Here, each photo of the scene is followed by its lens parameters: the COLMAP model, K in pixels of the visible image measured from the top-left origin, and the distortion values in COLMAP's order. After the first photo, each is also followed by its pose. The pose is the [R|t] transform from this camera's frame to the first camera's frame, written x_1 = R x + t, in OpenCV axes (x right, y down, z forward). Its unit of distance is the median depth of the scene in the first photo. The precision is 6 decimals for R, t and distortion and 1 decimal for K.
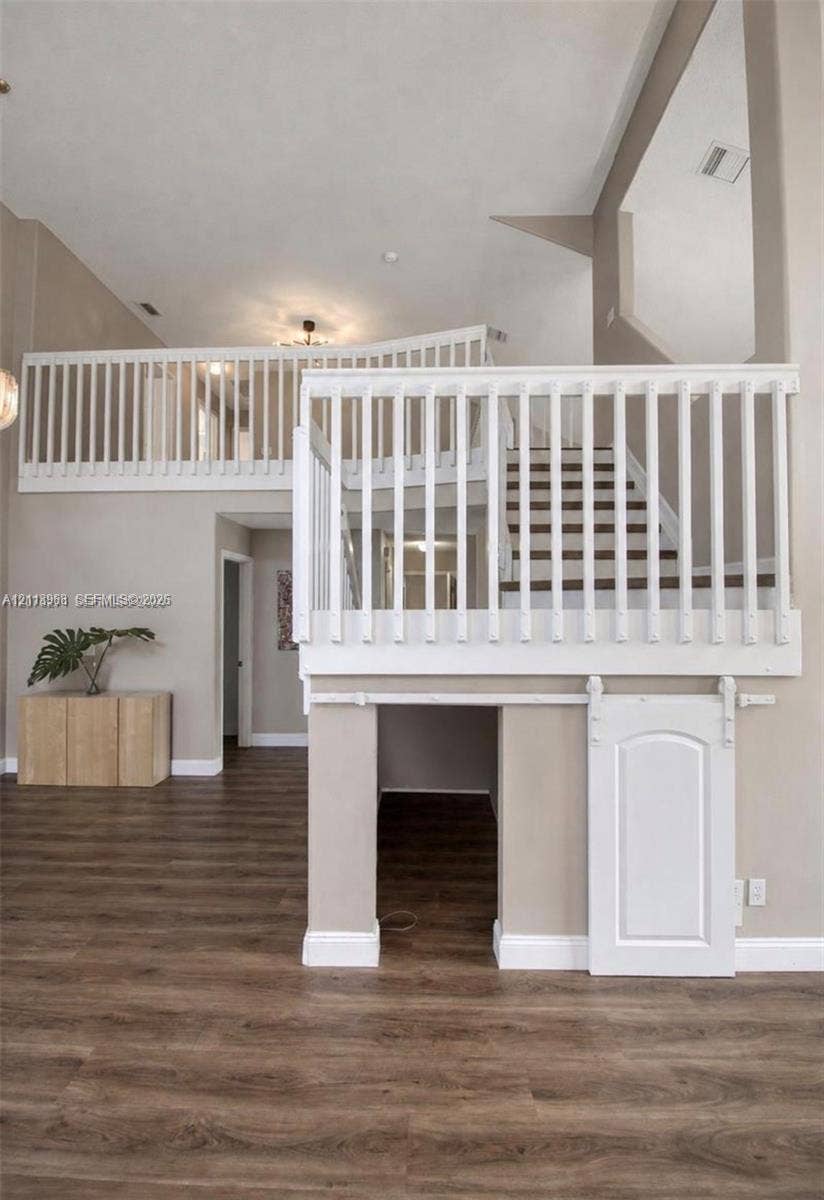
lens RADIAL K [[572.5, 0, 412.0], [0, 572.5, 600.0], [0, 0, 1]] dist [-0.000916, -0.000152]
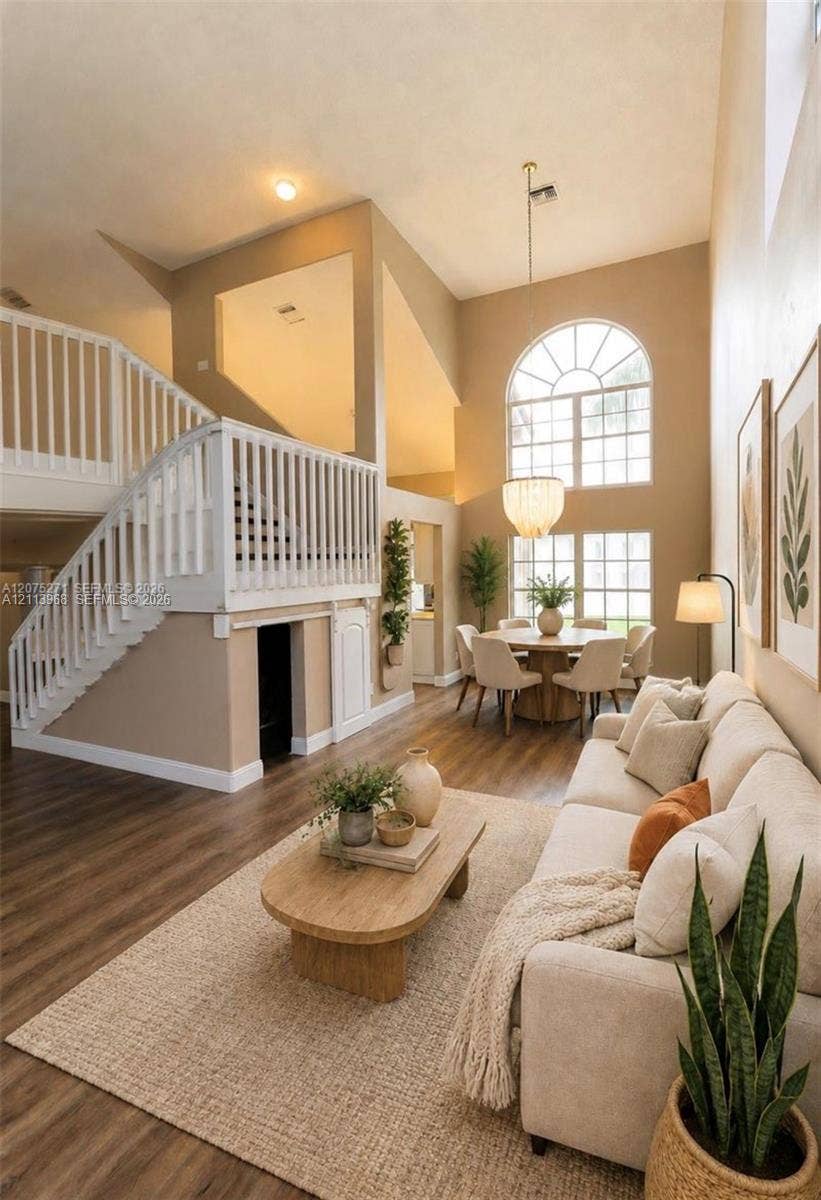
lens RADIAL K [[572.5, 0, 410.5], [0, 572.5, 600.0], [0, 0, 1]] dist [-0.000916, -0.000152]
pose [[0.405949, -0.055271, 0.912223, -1.403536], [0.001101, 0.998198, 0.059990, 0.002506], [-0.913895, -0.023349, 0.405278, -0.097252]]
